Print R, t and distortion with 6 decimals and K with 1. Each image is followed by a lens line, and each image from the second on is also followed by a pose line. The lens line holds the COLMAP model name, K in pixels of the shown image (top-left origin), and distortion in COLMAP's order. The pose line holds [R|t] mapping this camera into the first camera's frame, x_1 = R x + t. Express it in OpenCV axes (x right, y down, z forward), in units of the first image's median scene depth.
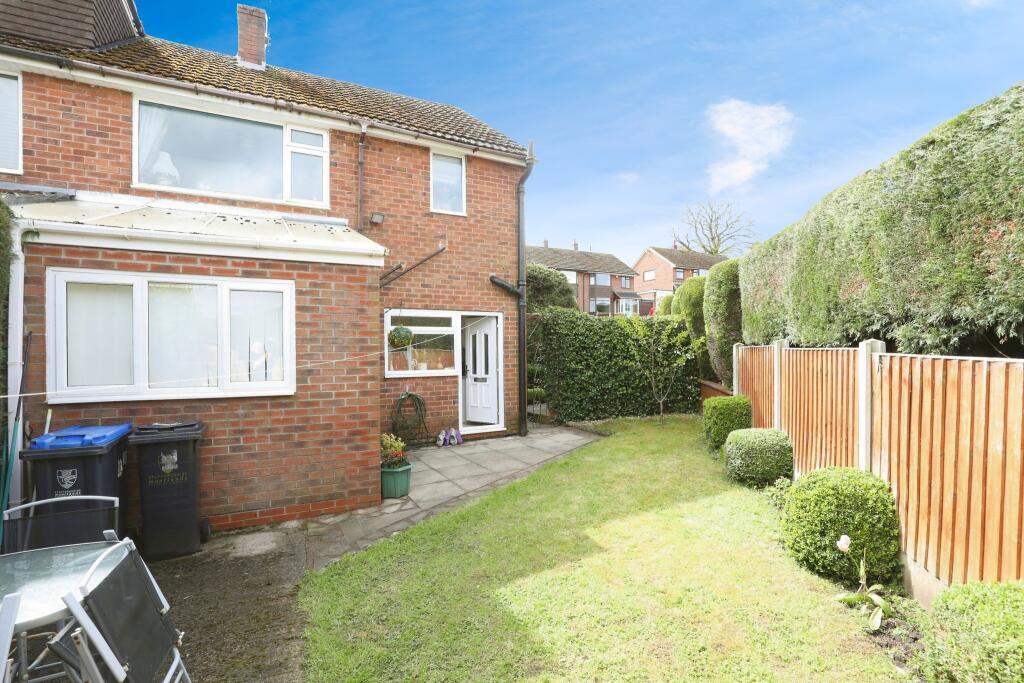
lens RADIAL K [[469.6, 0, 513.8], [0, 469.6, 343.2], [0, 0, 1]] dist [-0.037352, 0.002536]
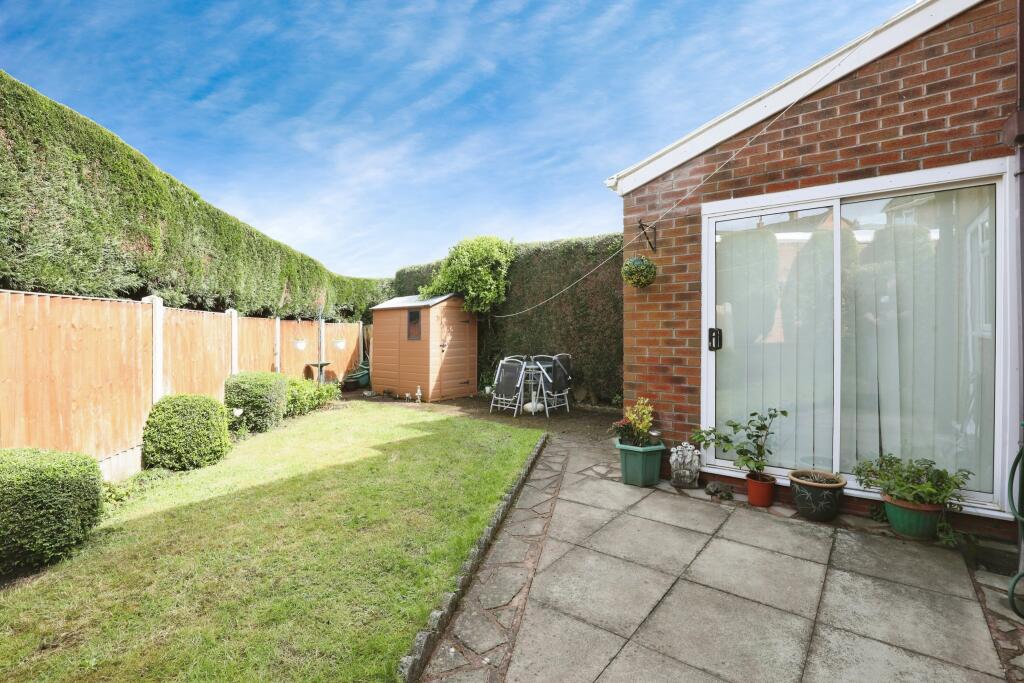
lens RADIAL K [[469.6, 0, 512.7], [0, 469.6, 337.7], [0, 0, 1]] dist [-0.037352, 0.002536]
pose [[-0.917038, 0.003688, -0.398783, 0.222011], [-0.002447, 0.999886, 0.014874, 0.089310], [0.398792, 0.014616, -0.916925, 1.619866]]
